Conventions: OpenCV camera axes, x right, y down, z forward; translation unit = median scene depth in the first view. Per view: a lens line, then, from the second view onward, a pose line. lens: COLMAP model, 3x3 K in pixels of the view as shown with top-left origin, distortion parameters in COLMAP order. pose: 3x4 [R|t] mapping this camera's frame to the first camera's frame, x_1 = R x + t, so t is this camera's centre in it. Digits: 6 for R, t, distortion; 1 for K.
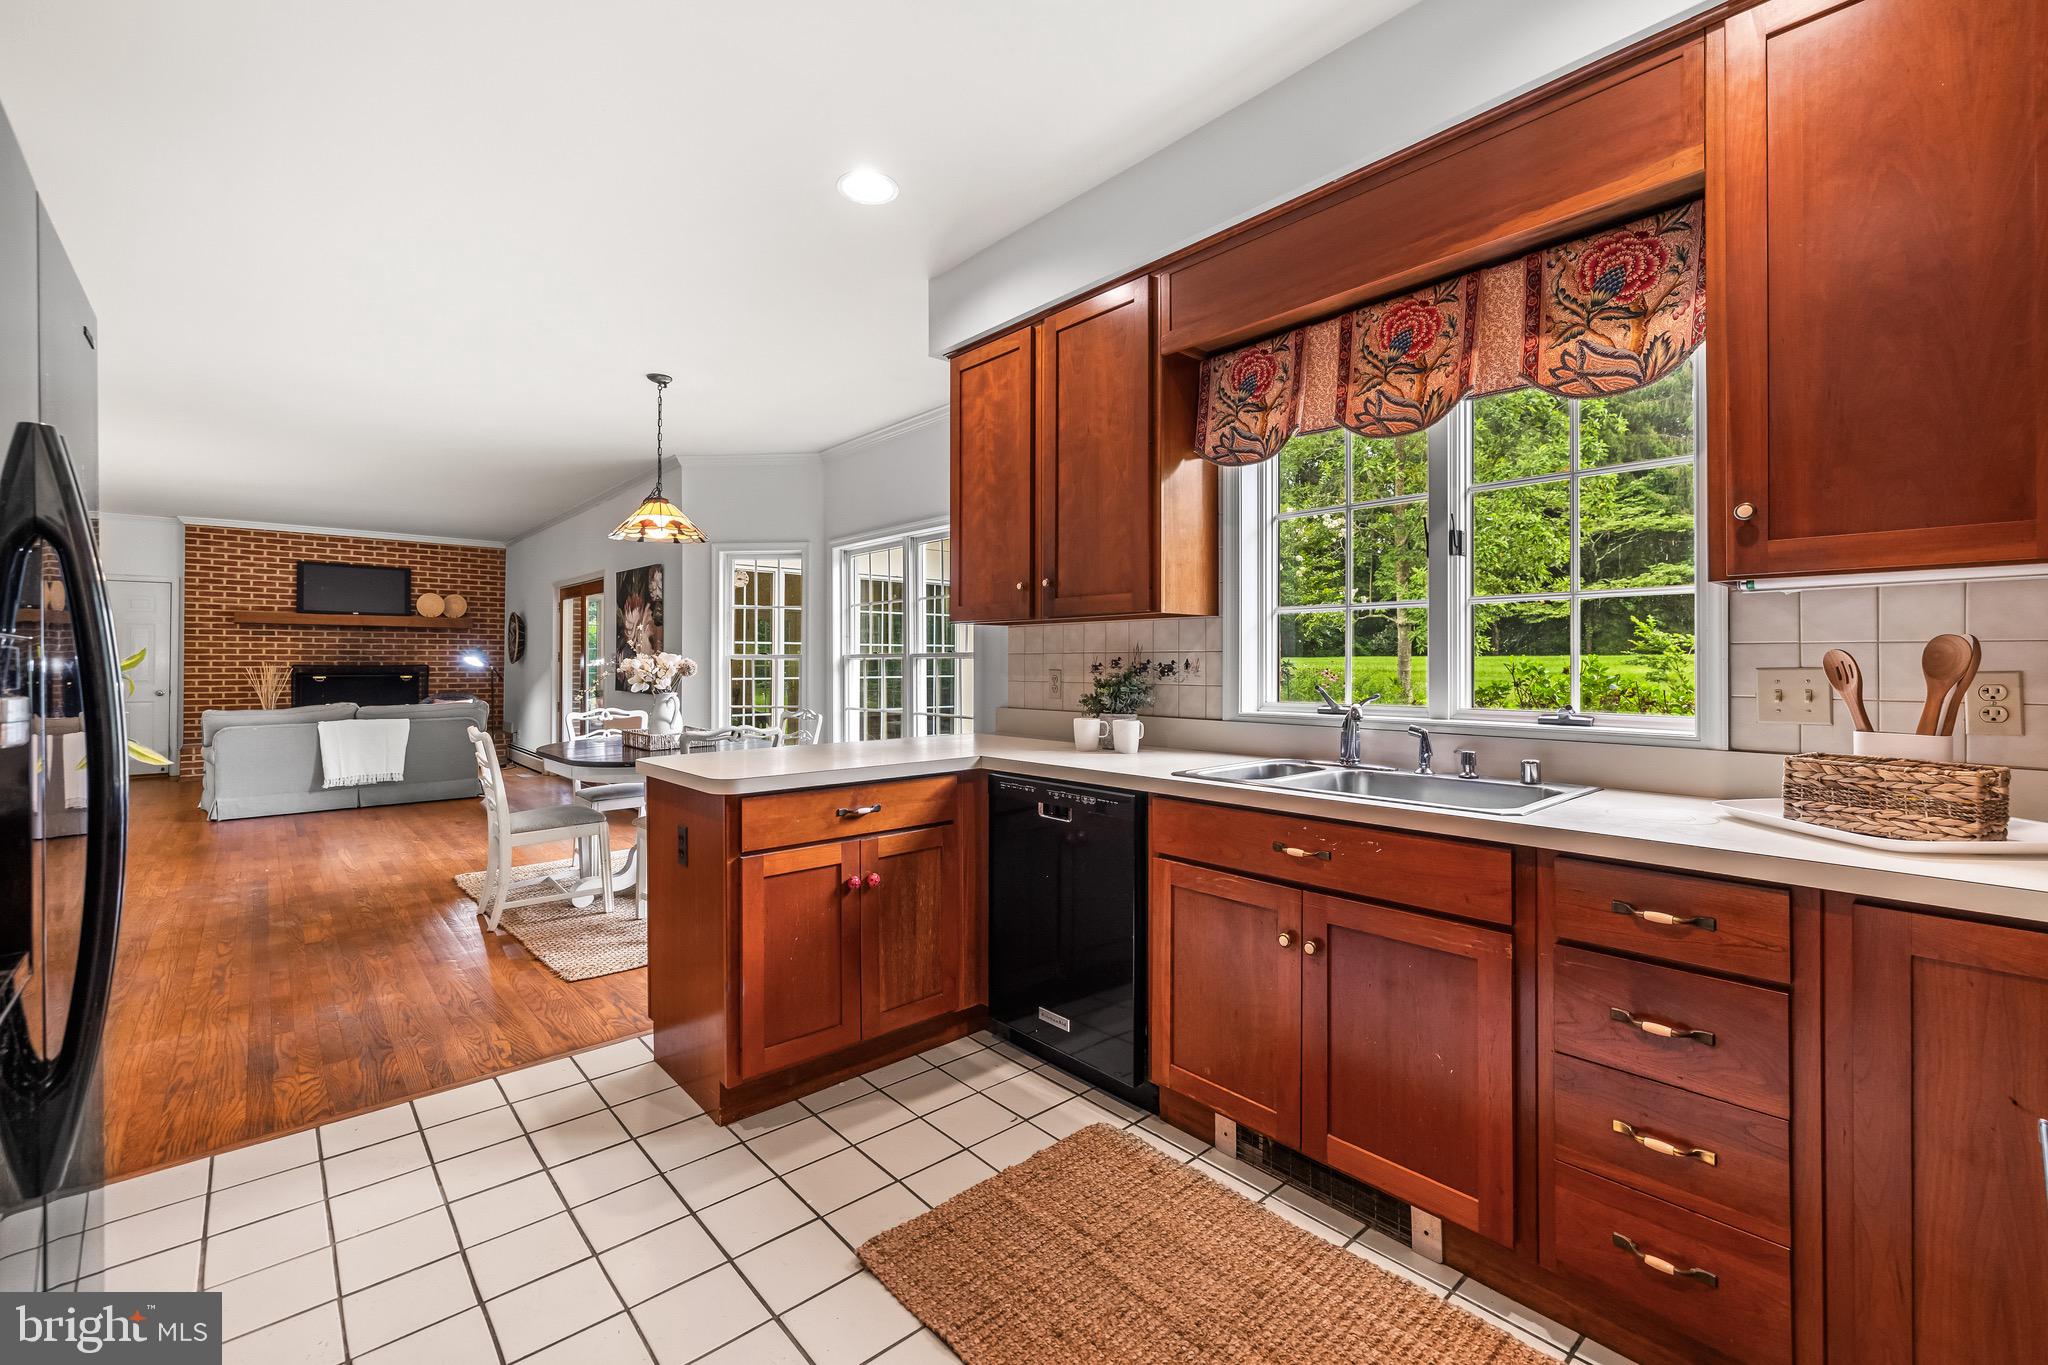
lens RADIAL K [[863.1, 0, 1014.7], [0, 863.1, 655.9], [0, 0, 1]] dist [0.001734, 0.000193]
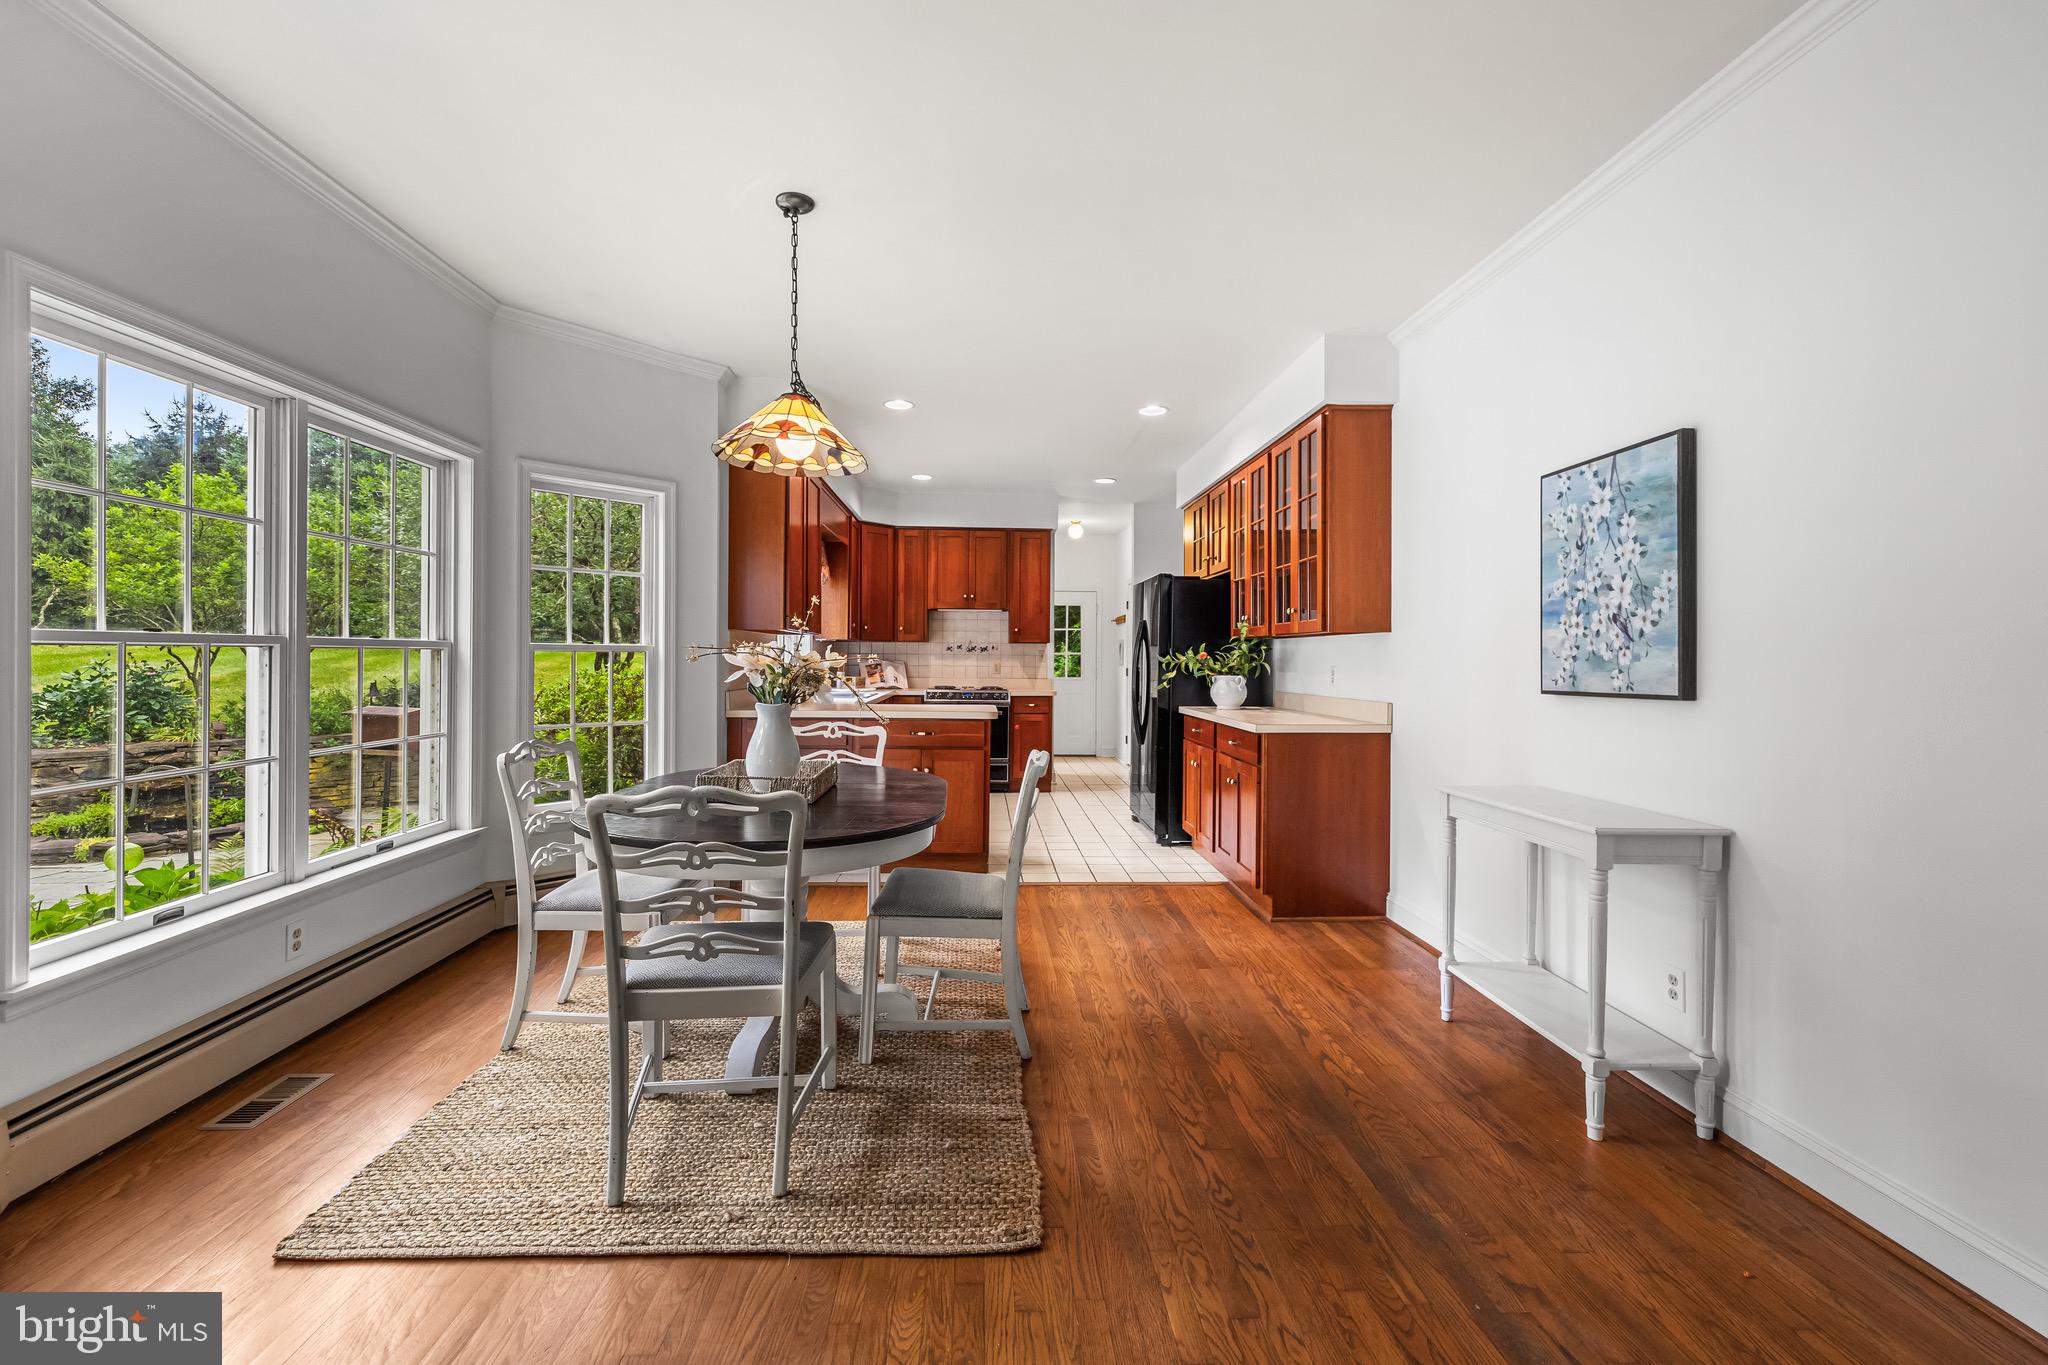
lens RADIAL K [[863.1, 0, 1011.1], [0, 863.1, 663.5], [0, 0, 1]] dist [0.001734, 0.000193]
pose [[-0.776668, -0.008874, 0.629847, -0.603968], [-0.011650, 0.999932, -0.000278, 0.006425], [-0.629802, -0.007554, -0.776719, 0.900260]]
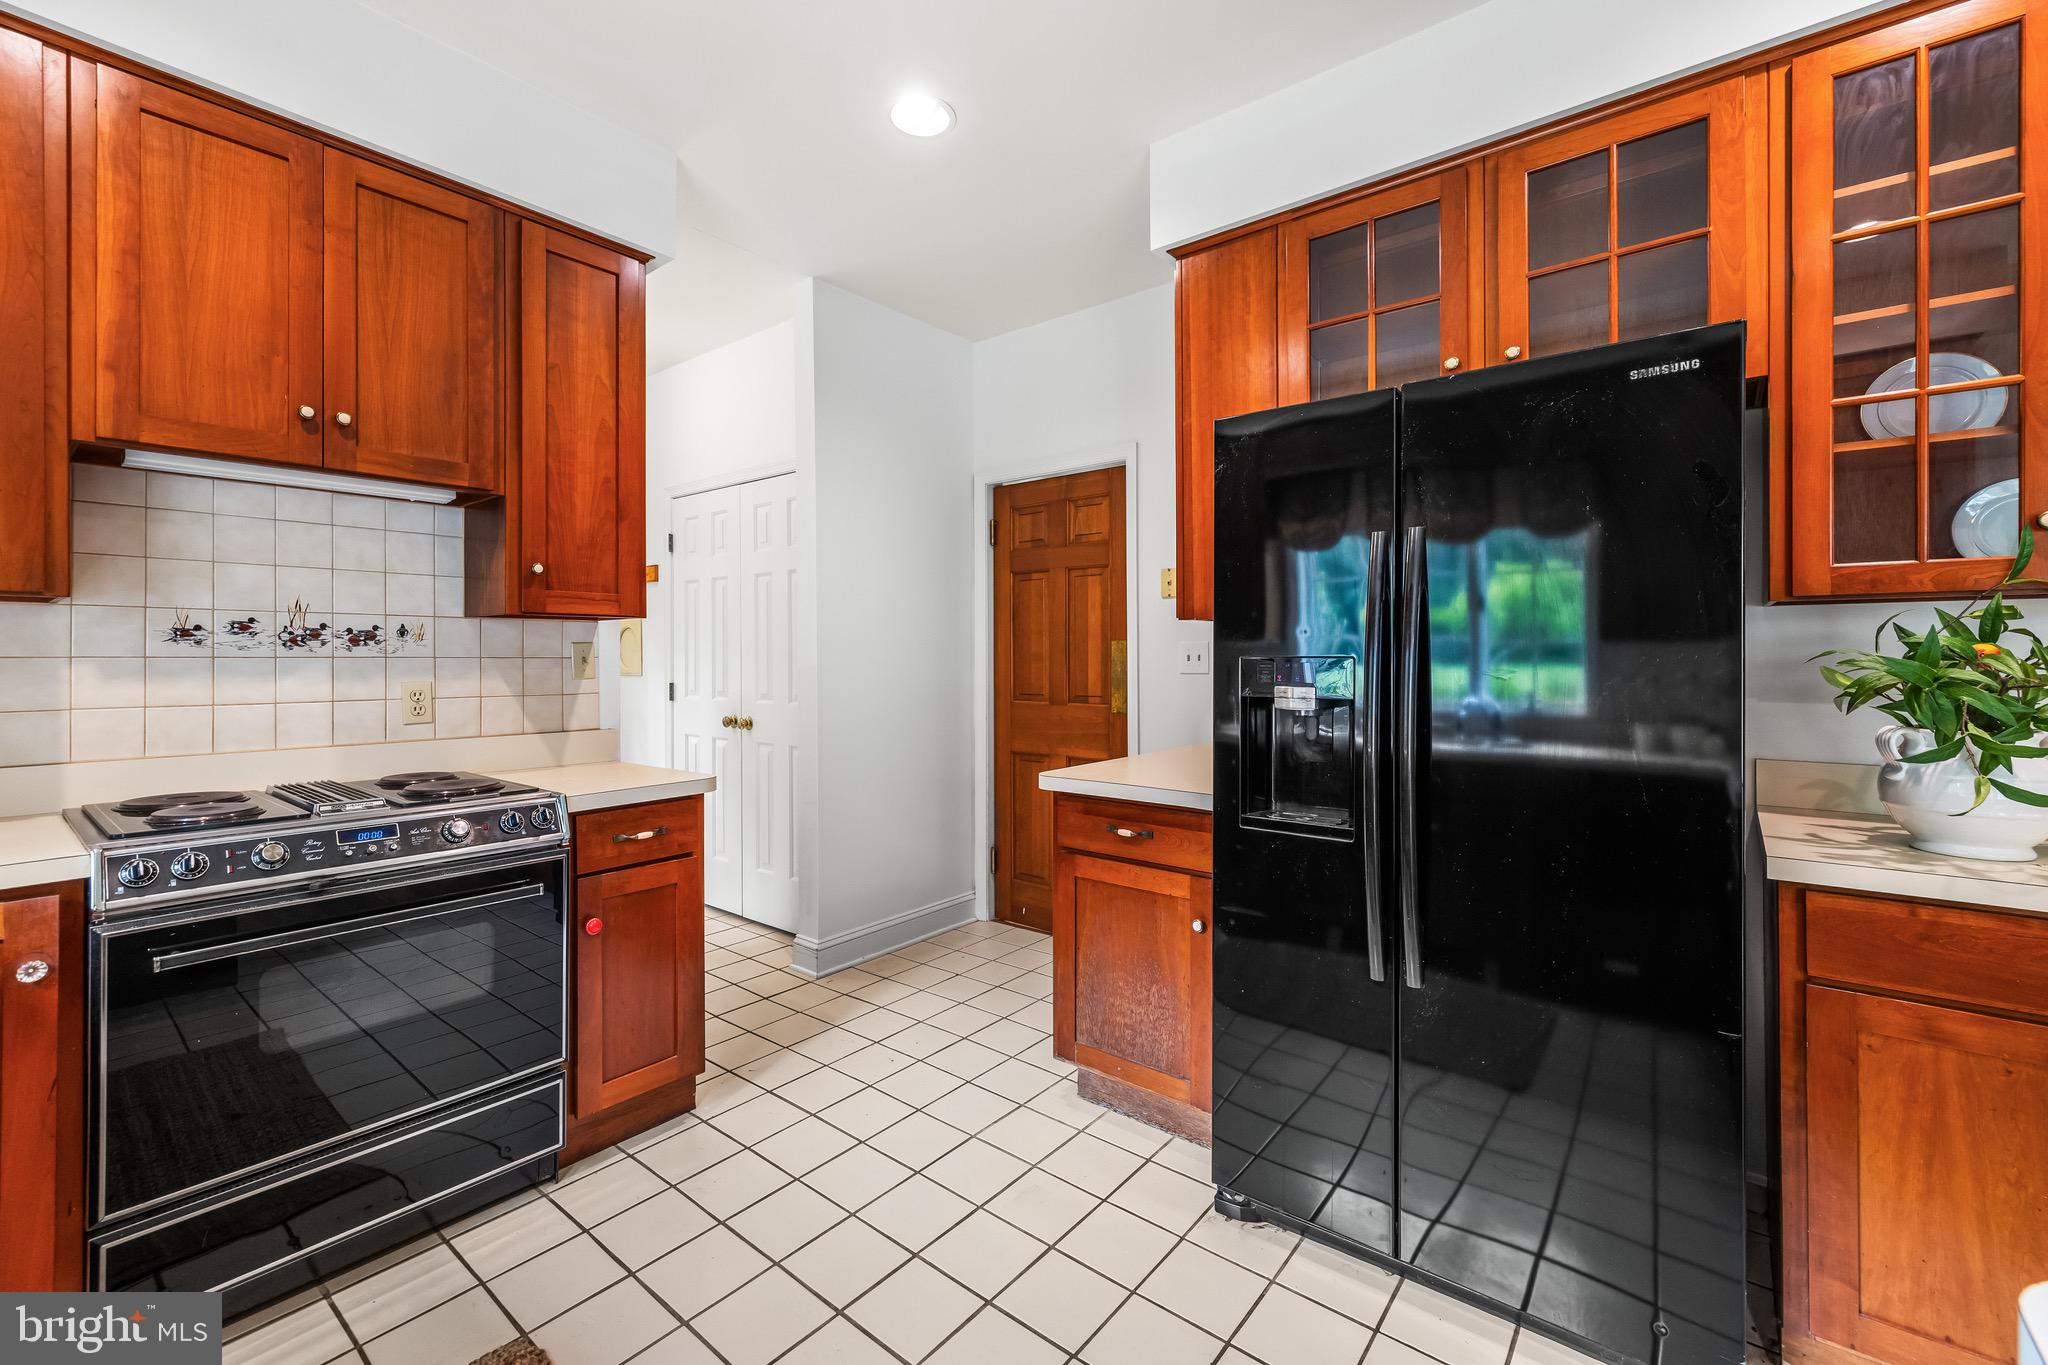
lens RADIAL K [[863.1, 0, 1023.3], [0, 863.1, 654.4], [0, 0, 1]] dist [0.001734, 0.000193]
pose [[-0.986030, 0.001223, -0.166563, -0.017219], [0.002781, 0.999955, -0.009119, -0.002897], [0.166544, -0.009455, -0.985989, 0.360579]]
